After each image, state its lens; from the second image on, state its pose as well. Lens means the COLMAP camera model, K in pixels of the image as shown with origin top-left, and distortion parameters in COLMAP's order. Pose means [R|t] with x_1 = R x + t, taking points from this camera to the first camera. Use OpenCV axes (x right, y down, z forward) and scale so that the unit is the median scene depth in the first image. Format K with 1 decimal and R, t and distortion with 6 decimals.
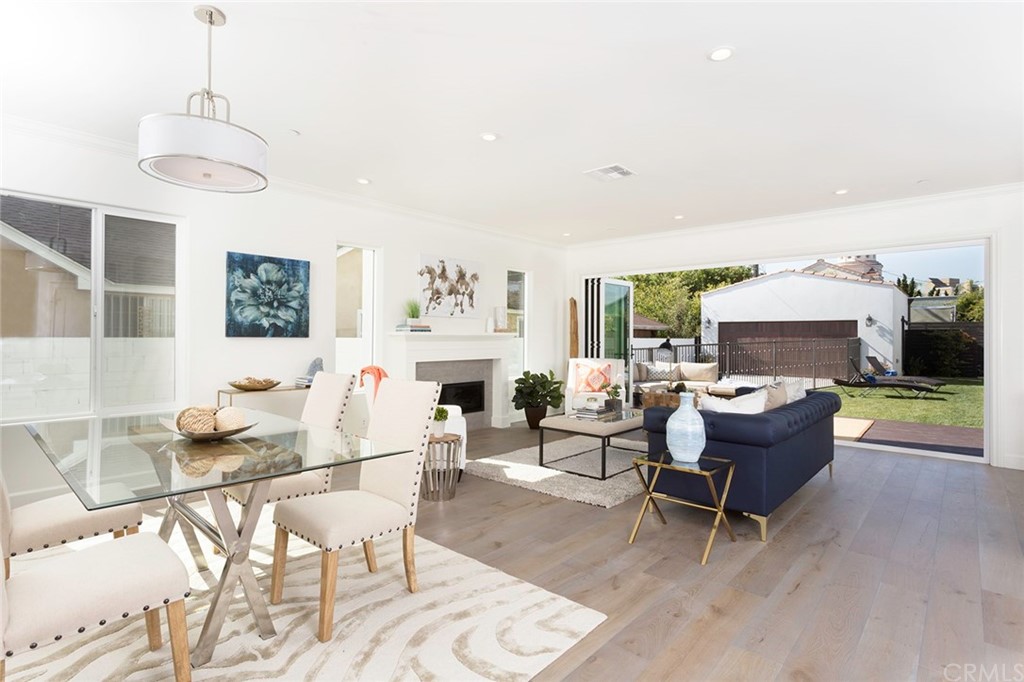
lens RADIAL K [[495.2, 0, 514.6], [0, 495.2, 339.9], [0, 0, 1]] dist [-0.012621, 0.000104]
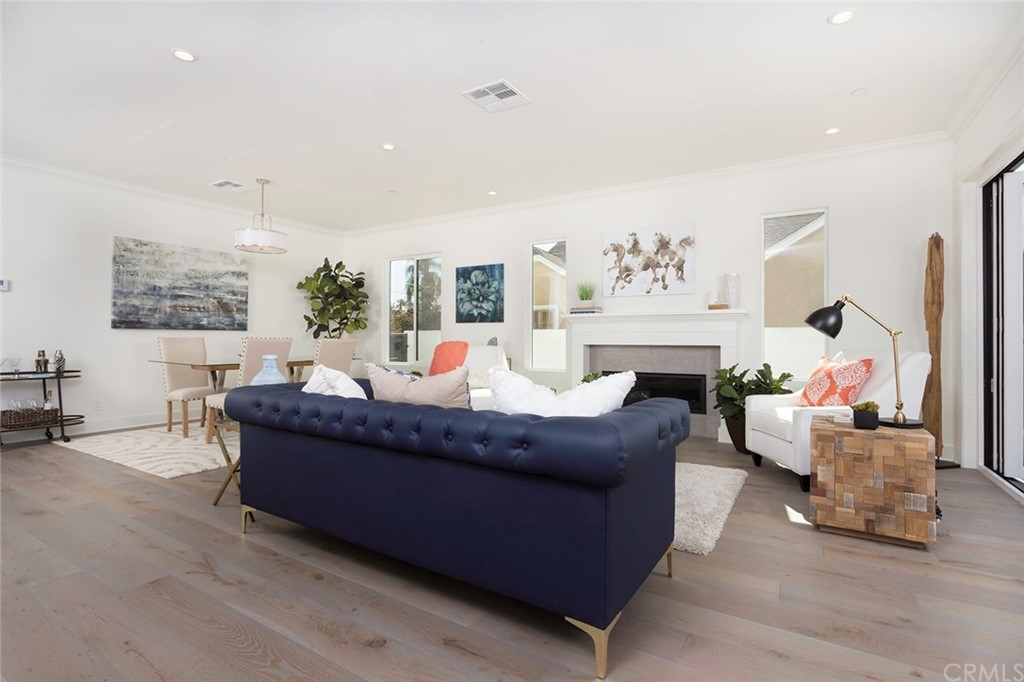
lens RADIAL K [[495.2, 0, 515.9], [0, 495.2, 336.5], [0, 0, 1]] dist [-0.012621, 0.000104]
pose [[0.196213, -0.002871, -0.980557, 0.878471], [-0.001505, 0.999994, -0.003229, 0.037421], [0.980560, 0.002109, 0.196208, 0.790550]]
